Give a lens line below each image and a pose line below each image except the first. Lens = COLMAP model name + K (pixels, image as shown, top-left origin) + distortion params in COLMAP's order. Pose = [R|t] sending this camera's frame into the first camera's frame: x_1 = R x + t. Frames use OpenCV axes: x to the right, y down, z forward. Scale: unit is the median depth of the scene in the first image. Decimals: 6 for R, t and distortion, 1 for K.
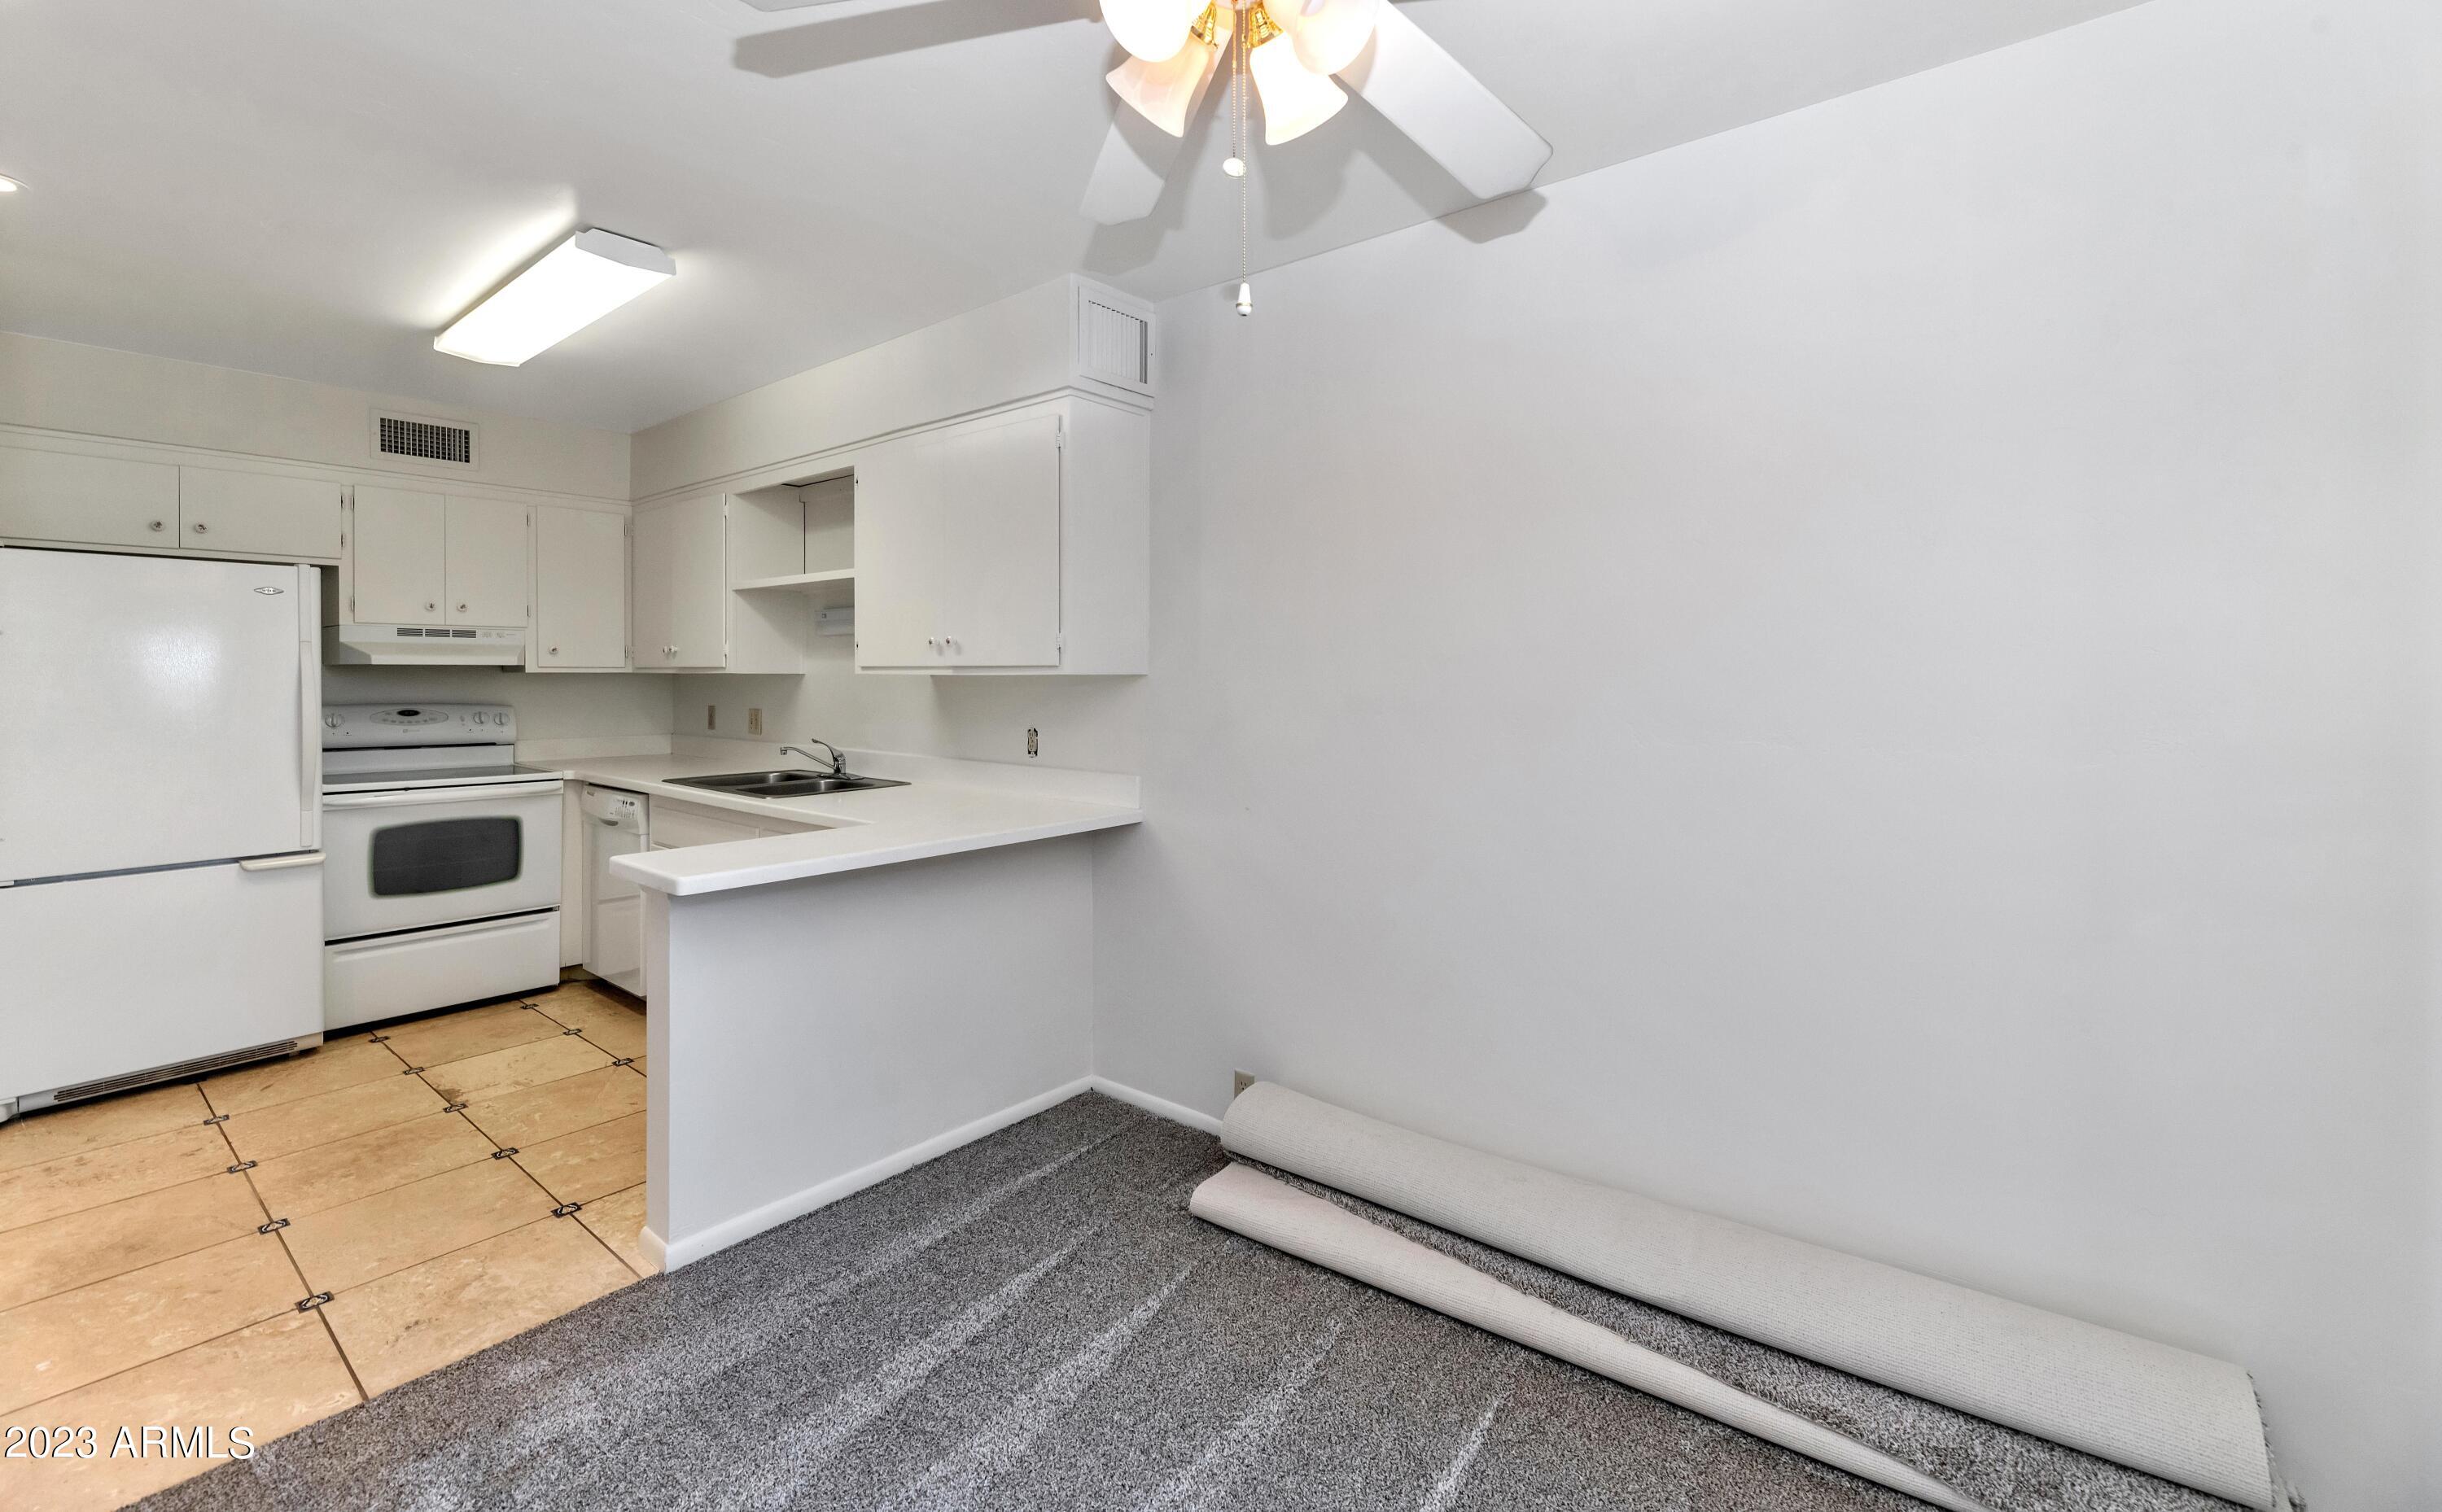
lens RADIAL K [[1019.0, 0, 1245.8], [0, 1019.0, 688.8], [0, 0, 1]] dist [0.002577, 0.000000]
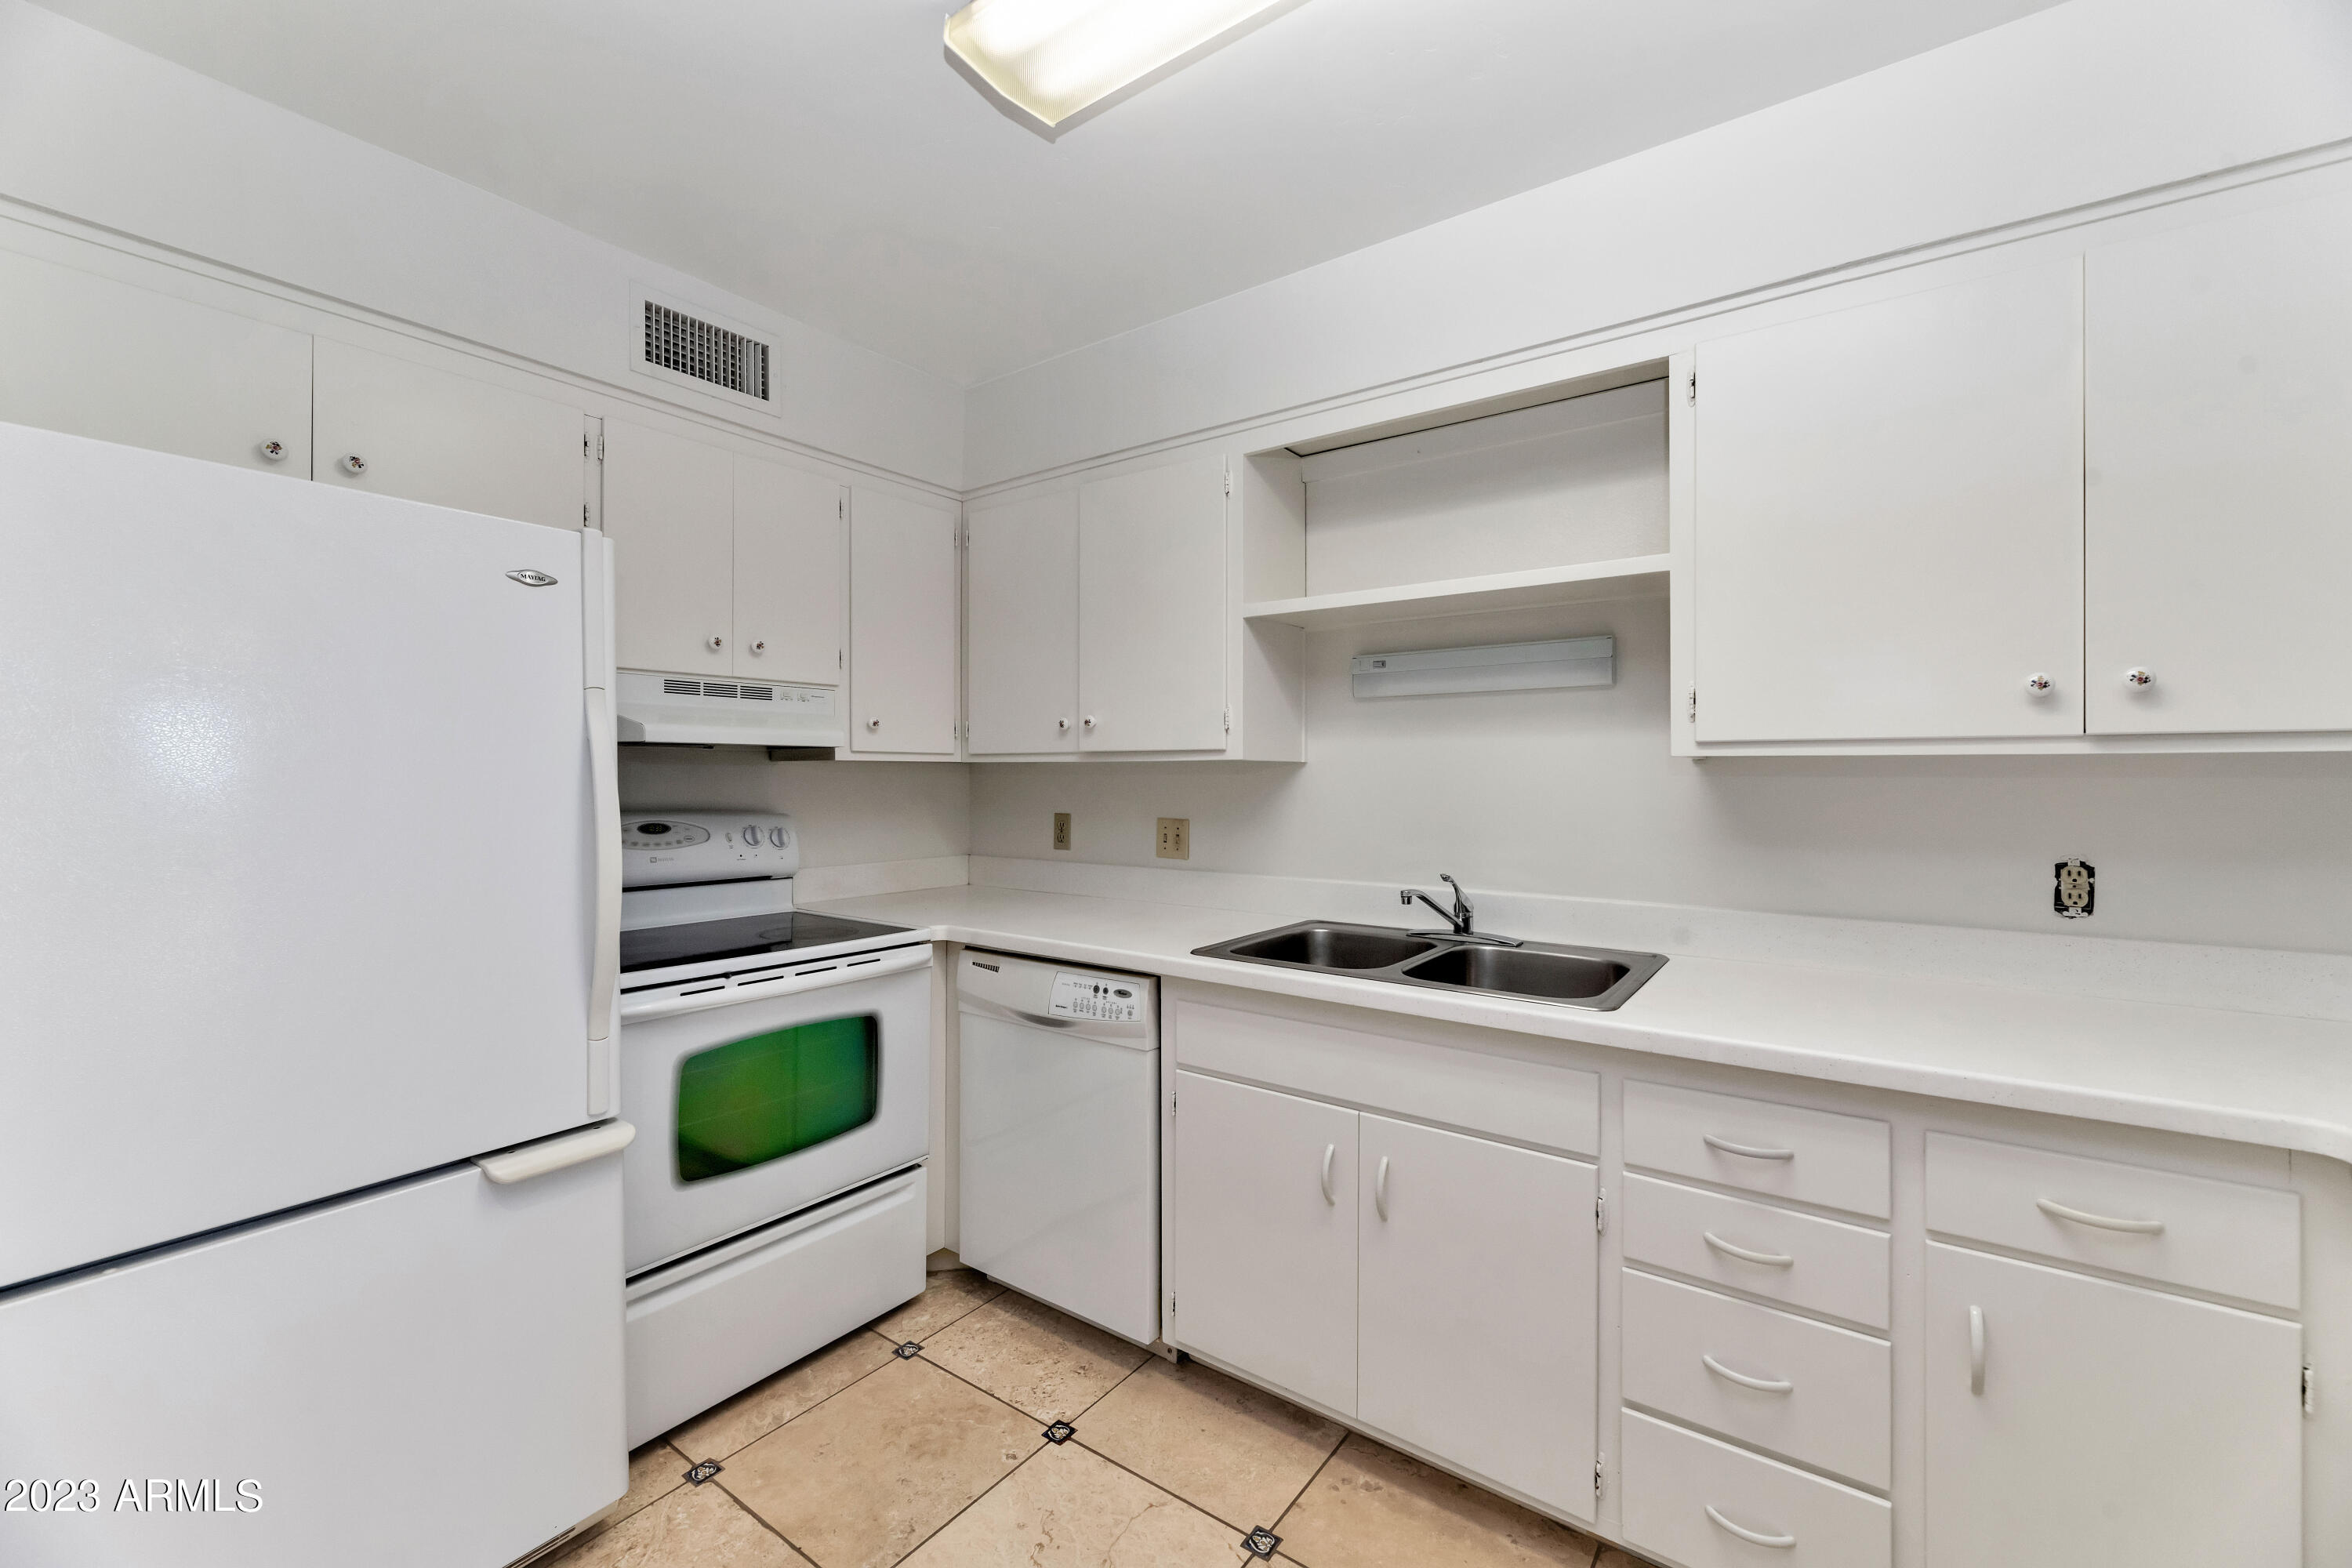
lens RADIAL K [[955.2, 0, 1177.9], [0, 955.2, 779.1], [0, 0, 1]] dist [-0.007843, 0.000017]
pose [[0.998863, -0.003658, 0.047539, -0.556690], [0.003799, 0.999989, -0.002878, -0.002308], [-0.047528, 0.003055, 0.998865, 0.447608]]
